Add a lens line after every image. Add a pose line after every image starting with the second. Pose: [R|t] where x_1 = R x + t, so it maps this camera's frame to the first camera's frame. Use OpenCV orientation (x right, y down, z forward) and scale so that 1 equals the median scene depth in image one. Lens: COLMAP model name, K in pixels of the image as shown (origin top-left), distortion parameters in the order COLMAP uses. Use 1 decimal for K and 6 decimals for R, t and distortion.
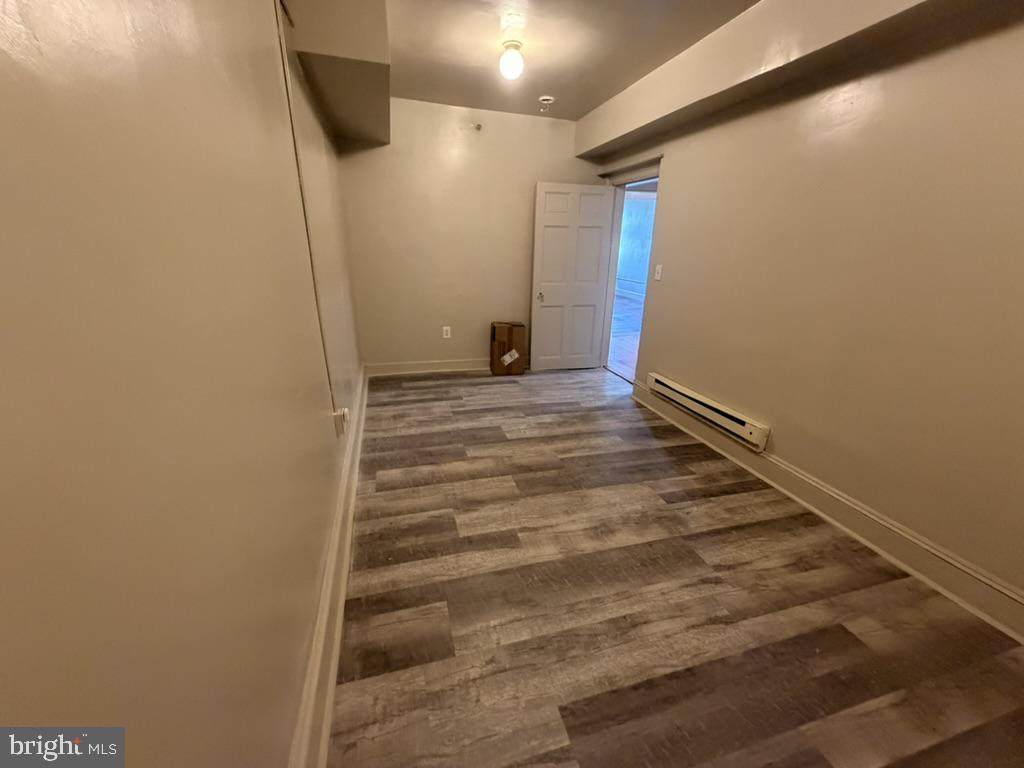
lens RADIAL K [[409.7, 0, 508.4], [0, 409.7, 386.4], [0, 0, 1]] dist [-0.000281, 0.000030]
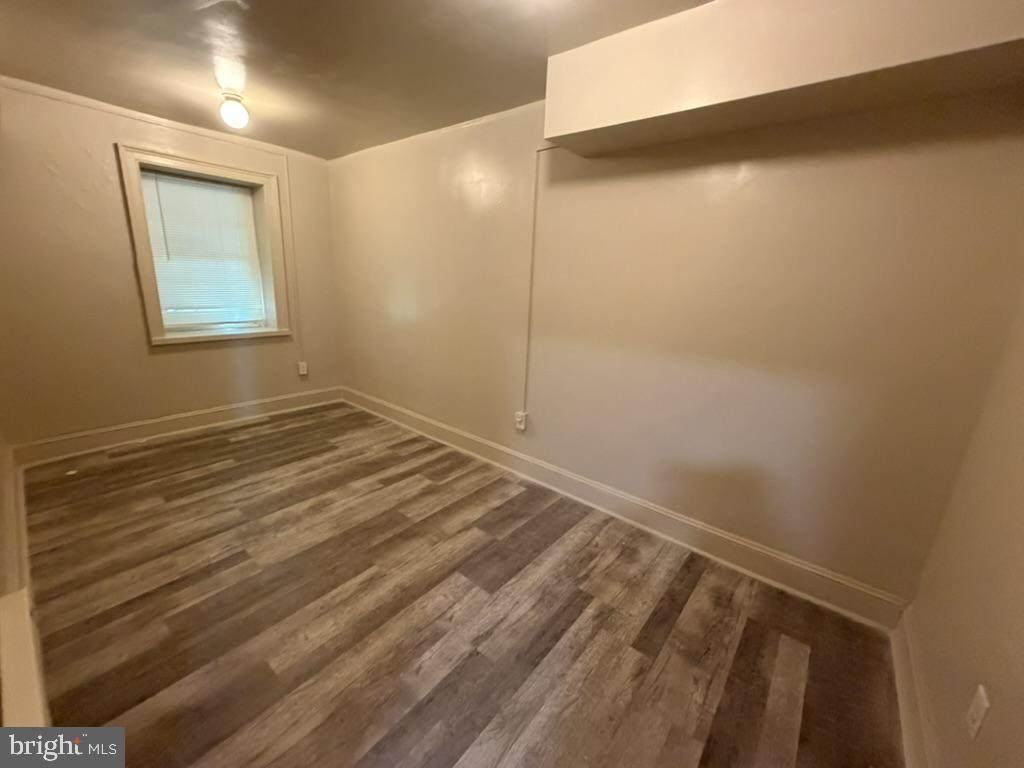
lens RADIAL K [[409.7, 0, 510.0], [0, 409.7, 380.8], [0, 0, 1]] dist [-0.000281, 0.000030]
pose [[-0.820093, 0.092210, -0.564752, 0.356458], [-0.244310, 0.836040, 0.491274, -0.625489], [0.517456, 0.540865, -0.663102, 1.621997]]
